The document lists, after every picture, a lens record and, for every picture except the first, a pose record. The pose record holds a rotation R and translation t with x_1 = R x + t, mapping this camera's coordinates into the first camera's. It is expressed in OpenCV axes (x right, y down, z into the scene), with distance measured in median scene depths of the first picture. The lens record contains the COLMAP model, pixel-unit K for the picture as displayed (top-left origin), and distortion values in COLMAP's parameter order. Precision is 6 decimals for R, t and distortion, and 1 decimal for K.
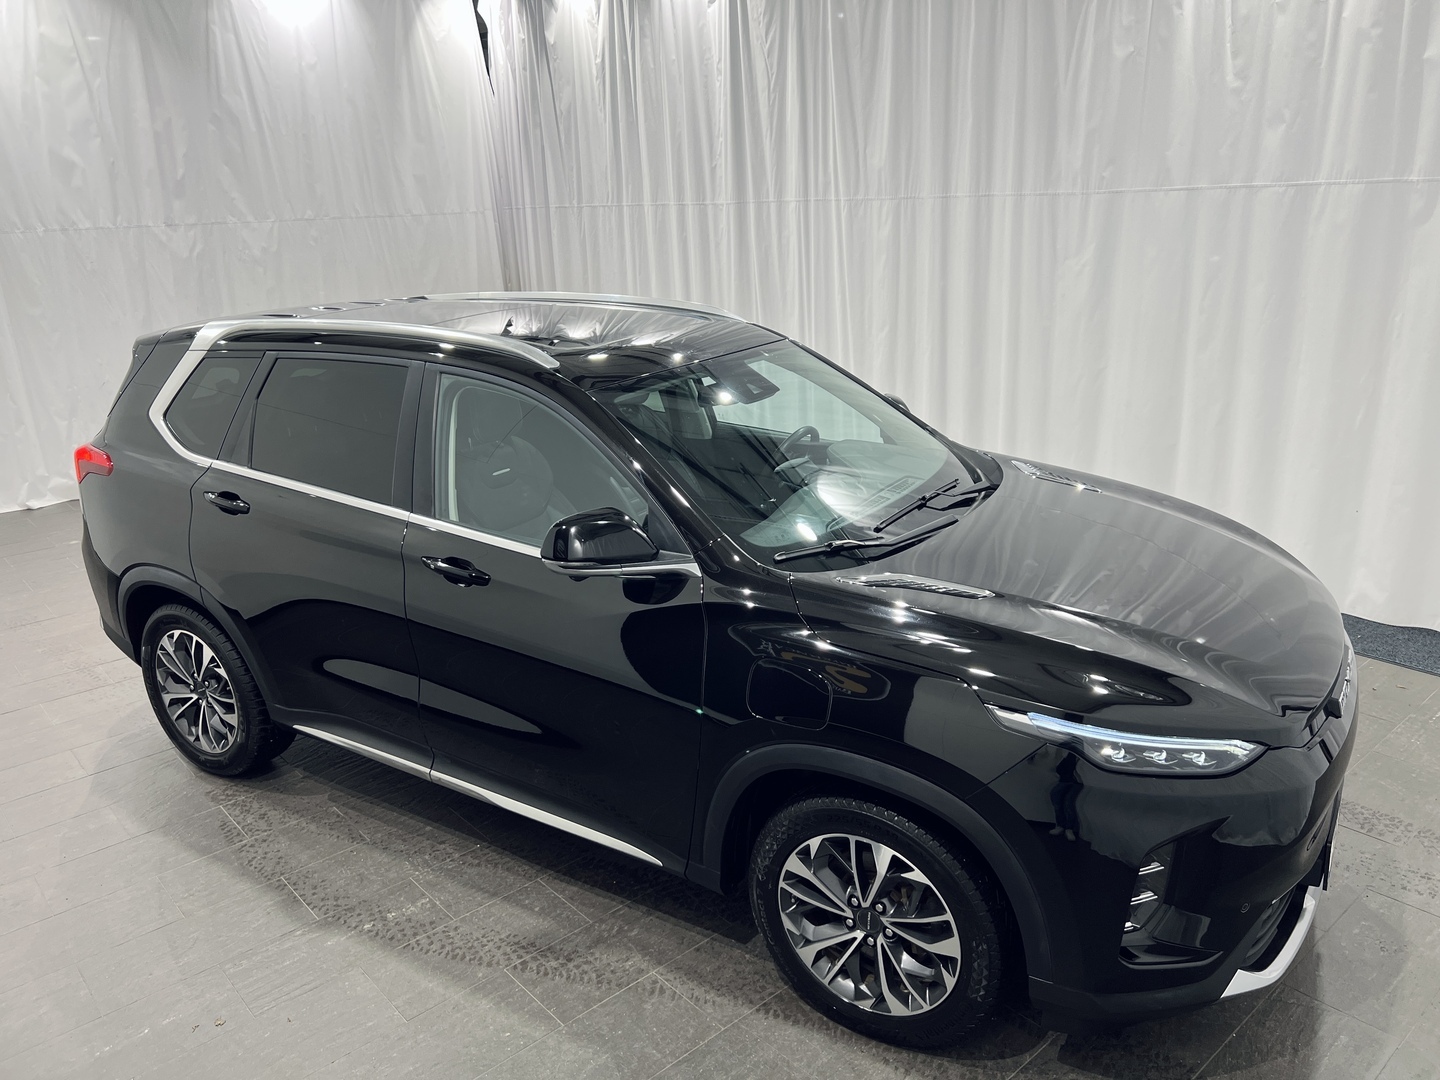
lens RADIAL K [[1109.9, 0, 713.3], [0, 1109.9, 544.2], [0, 0, 1]] dist [0.042147, -0.065356]
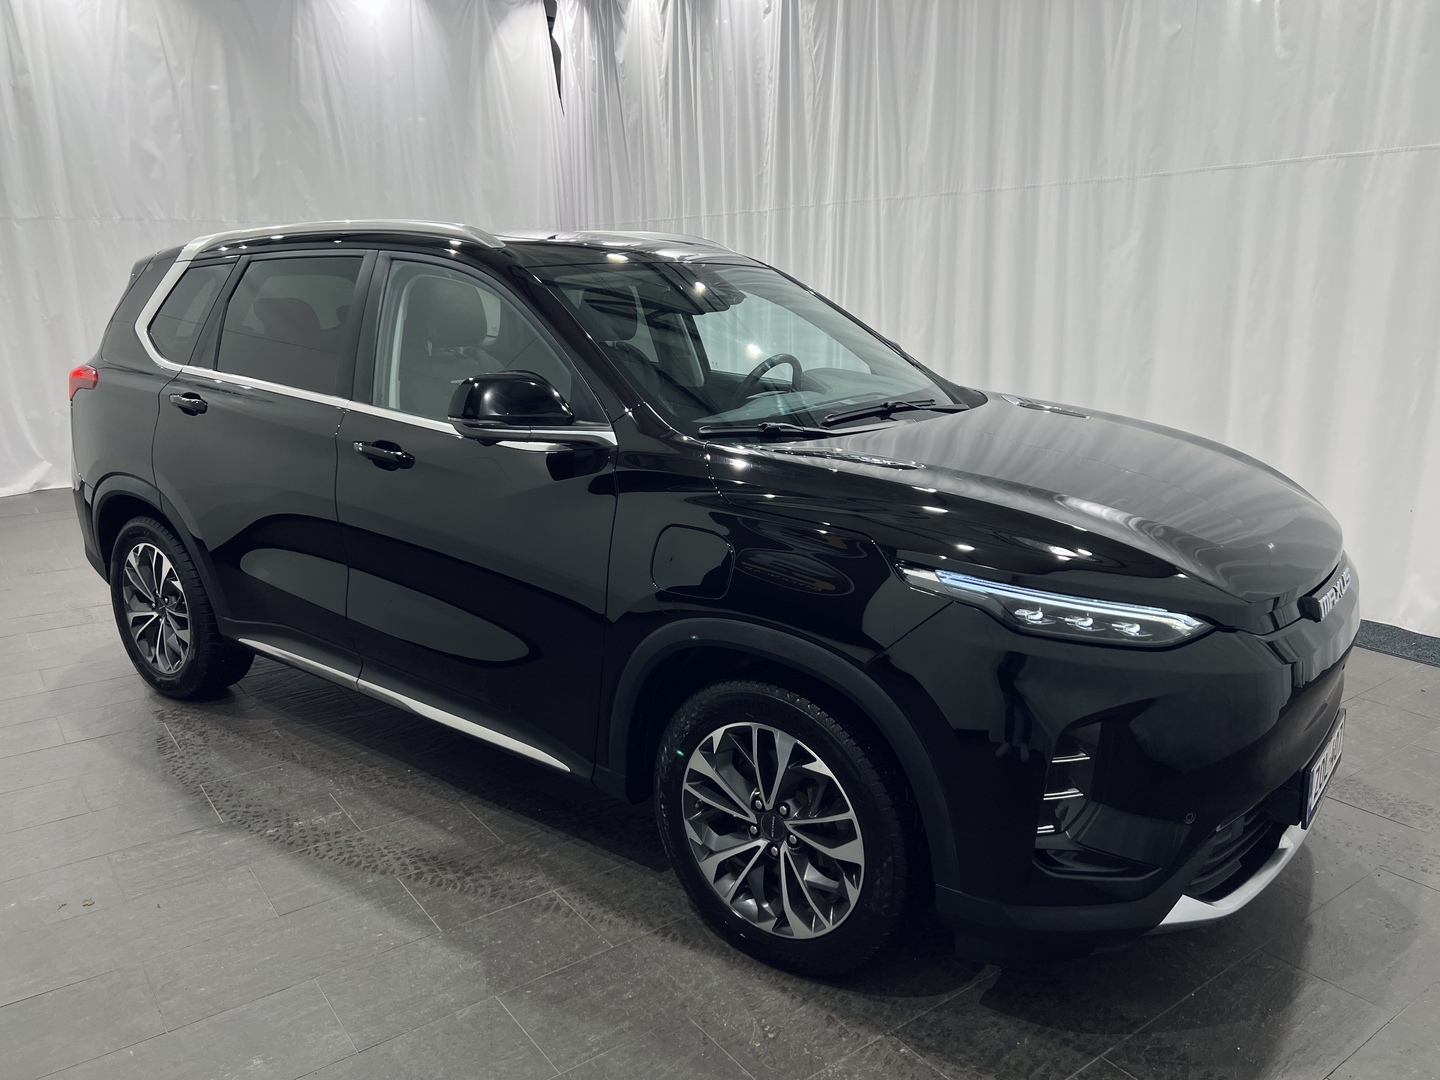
lens RADIAL K [[1109.9, 0, 714.4], [0, 1109.9, 534.2], [0, 0, 1]] dist [0.042147, -0.065356]
pose [[0.995578, 0.049740, -0.079690, 0.109694], [-0.055501, 0.995875, -0.071779, 0.123019], [0.075791, 0.075884, 0.994232, 0.066334]]
